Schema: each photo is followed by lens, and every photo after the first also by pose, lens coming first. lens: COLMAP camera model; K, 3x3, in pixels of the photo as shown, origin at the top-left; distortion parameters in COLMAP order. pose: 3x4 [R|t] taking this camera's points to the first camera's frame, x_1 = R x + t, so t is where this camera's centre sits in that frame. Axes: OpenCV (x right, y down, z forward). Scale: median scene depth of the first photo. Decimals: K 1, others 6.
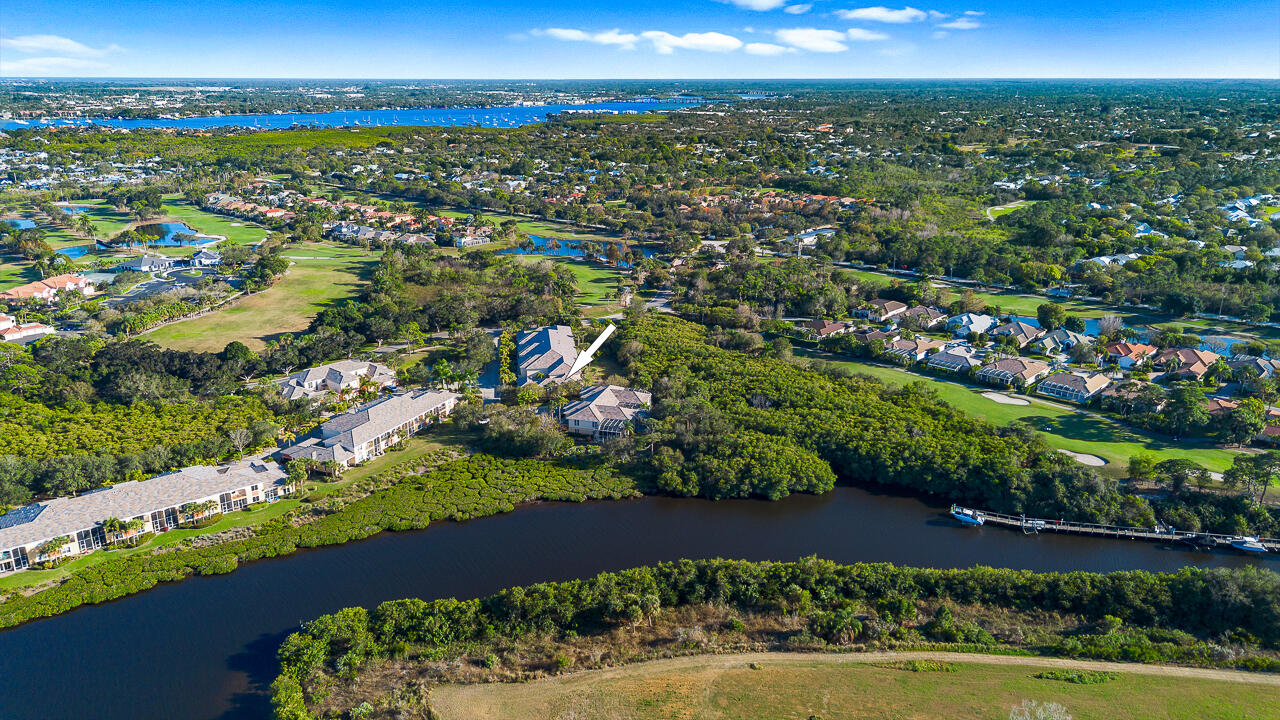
lens RADIAL K [[919.6, 0, 637.5], [0, 919.6, 358.7], [0, 0, 1]] dist [0.015222, -0.015305]
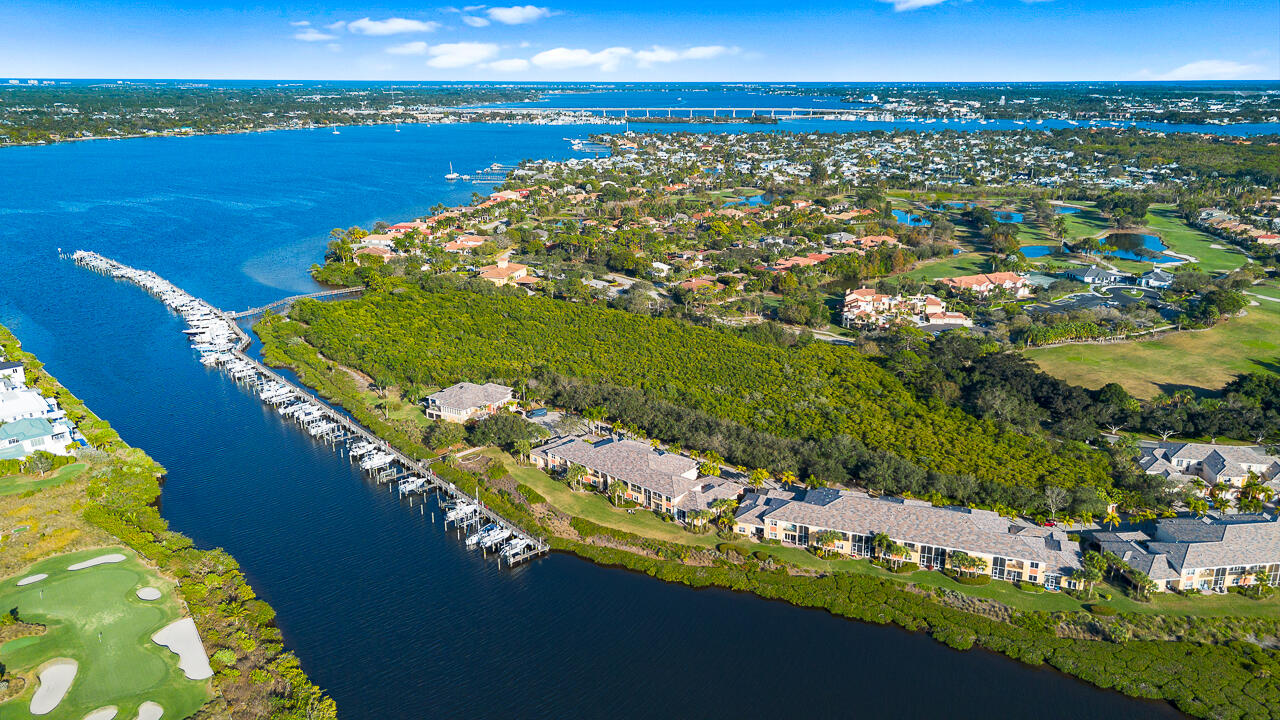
lens RADIAL K [[919.6, 0, 639.4], [0, 919.6, 357.1], [0, 0, 1]] dist [0.015222, -0.015305]
pose [[0.528051, 0.239772, -0.814661, 0.020614], [-0.244108, 0.961682, 0.124816, -0.041390], [0.813372, 0.132956, 0.566347, 0.156330]]
